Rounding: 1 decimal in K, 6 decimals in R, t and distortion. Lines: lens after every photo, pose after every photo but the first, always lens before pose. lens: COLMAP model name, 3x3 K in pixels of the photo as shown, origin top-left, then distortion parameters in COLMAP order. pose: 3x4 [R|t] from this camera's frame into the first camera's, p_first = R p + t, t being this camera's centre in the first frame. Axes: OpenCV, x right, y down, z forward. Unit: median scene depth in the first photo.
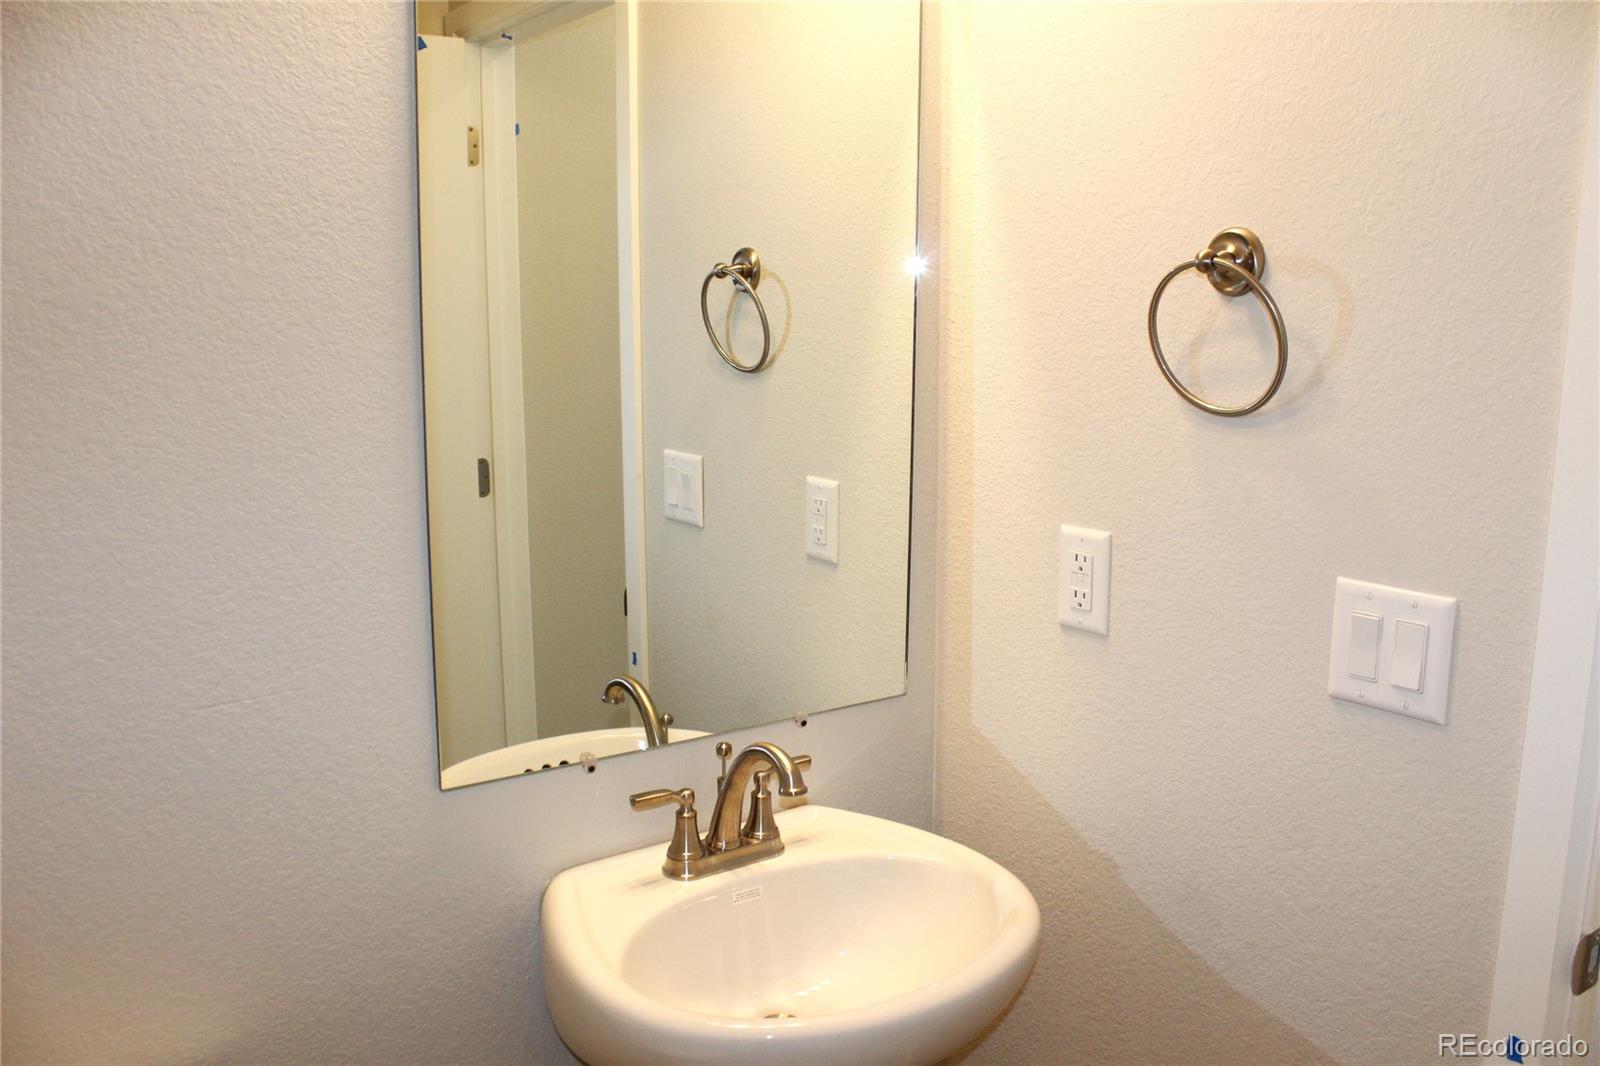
lens RADIAL K [[1330.9, 0, 804.3], [0, 1330.9, 534.5], [0, 0, 1]] dist [-0.147449, 0.134118]
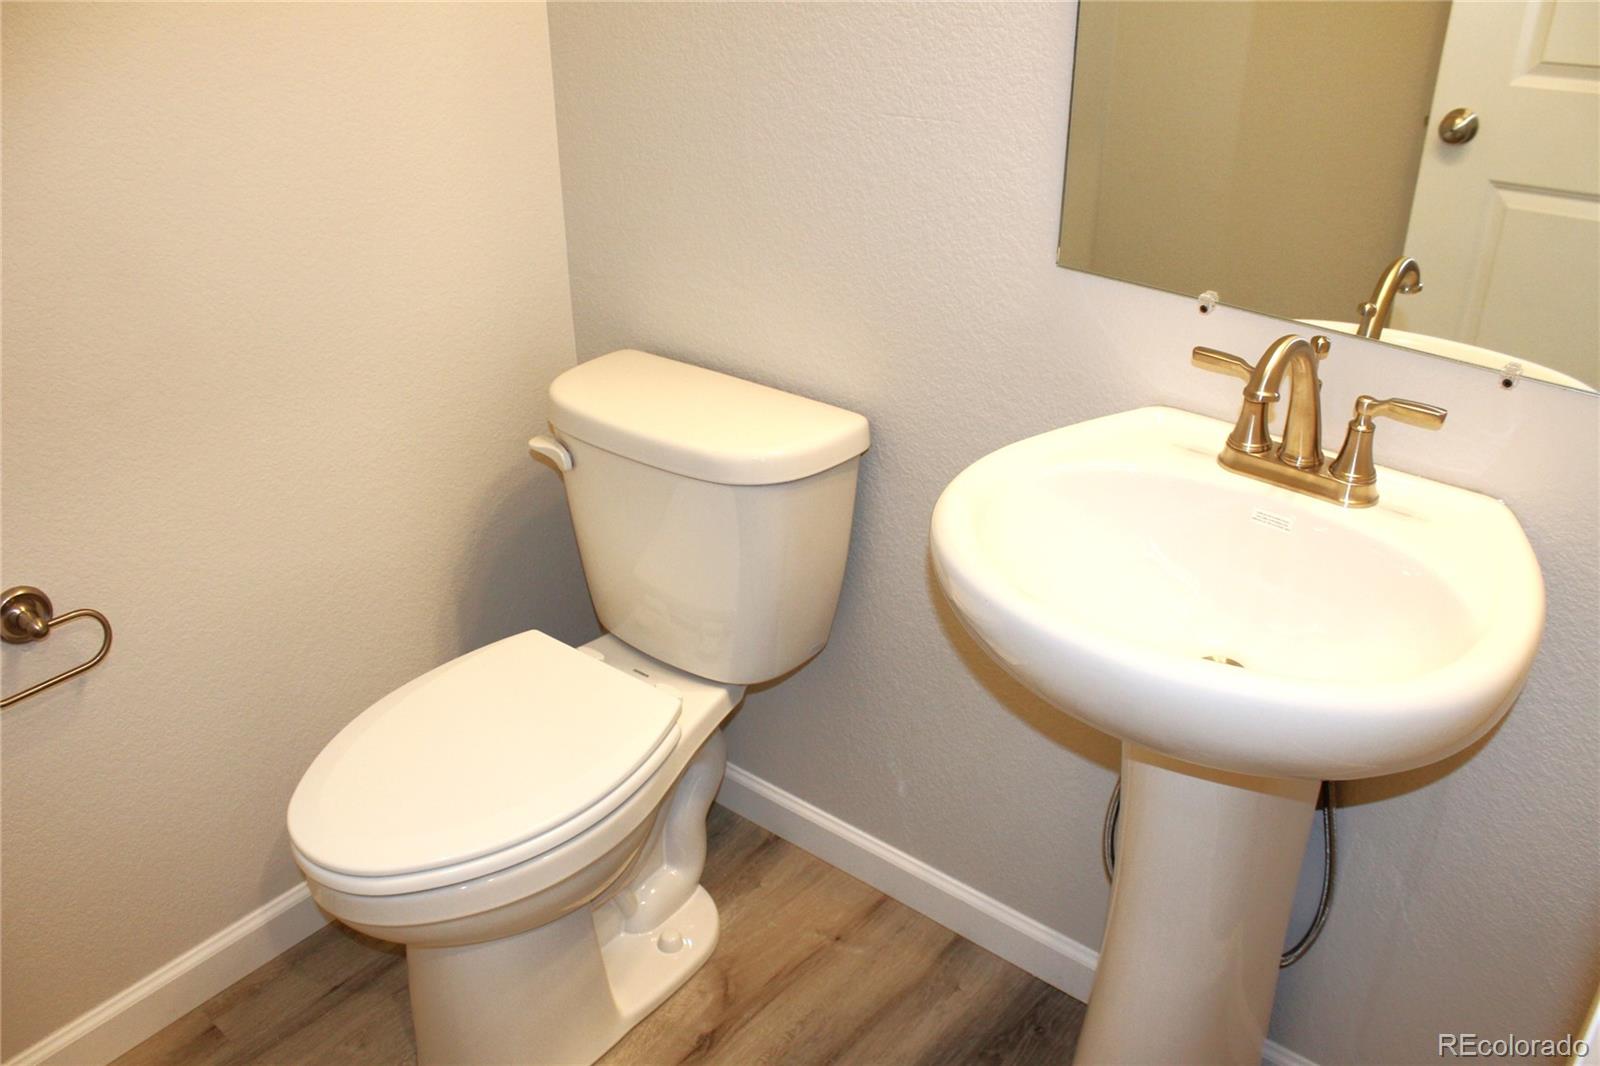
lens RADIAL K [[1330.9, 0, 804.3], [0, 1330.9, 534.5], [0, 0, 1]] dist [-0.147449, 0.134118]
pose [[0.244606, 0.480059, -0.842443, 0.590398], [-0.138970, 0.877224, 0.459528, -0.057536], [0.959612, 0.004671, 0.281289, 0.494336]]
